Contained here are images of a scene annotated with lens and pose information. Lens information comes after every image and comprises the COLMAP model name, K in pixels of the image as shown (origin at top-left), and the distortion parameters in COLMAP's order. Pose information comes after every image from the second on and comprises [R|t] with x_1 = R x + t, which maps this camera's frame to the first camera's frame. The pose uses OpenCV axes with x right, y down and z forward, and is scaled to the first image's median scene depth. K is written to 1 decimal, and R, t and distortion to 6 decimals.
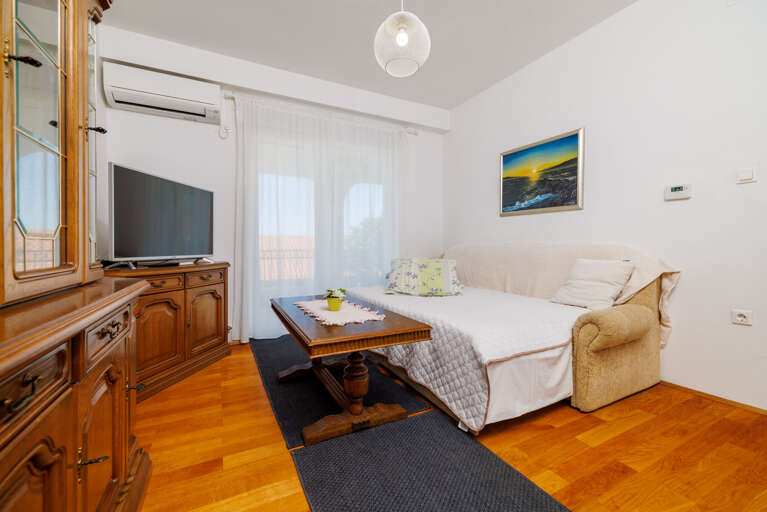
lens RADIAL K [[322.6, 0, 384.5], [0, 322.6, 249.2], [0, 0, 1]] dist [-0.000025, -0.000090]
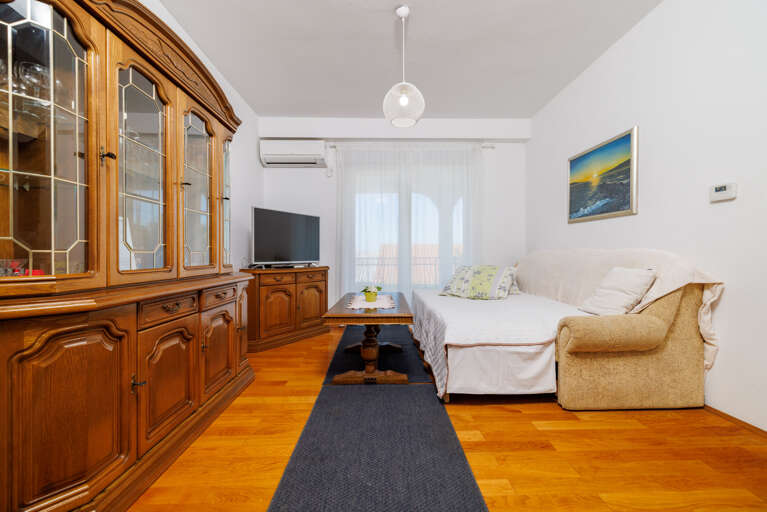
lens RADIAL K [[324.7, 0, 383.5], [0, 324.7, 256.0], [0, 0, 1]] dist [-0.000358, -0.000025]
pose [[0.894510, -0.001016, -0.447048, 0.380074], [0.000117, 0.999998, -0.002038, -0.001567], [0.447049, 0.001771, 0.894508, -0.160889]]
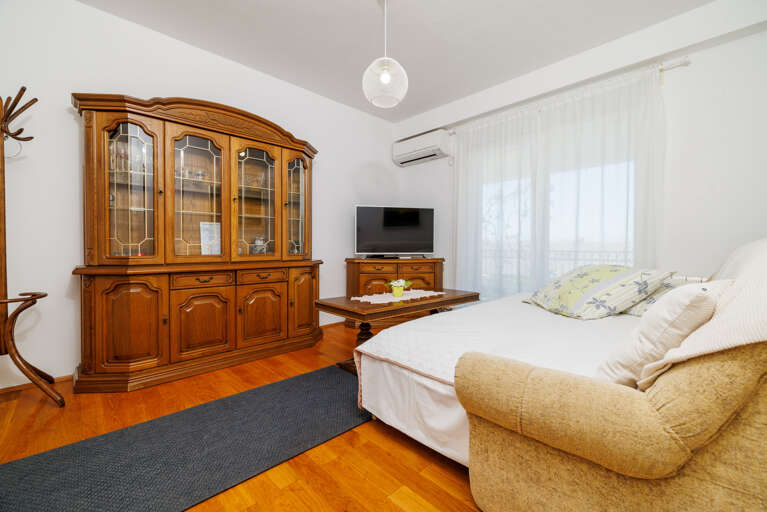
lens RADIAL K [[322.6, 0, 384.5], [0, 322.6, 249.2], [0, 0, 1]] dist [-0.000025, -0.000090]
pose [[0.272500, 0.010156, -0.962102, 0.805402], [-0.008893, 0.999928, 0.008036, -0.008858], [0.962115, 0.006366, 0.272571, 0.434376]]
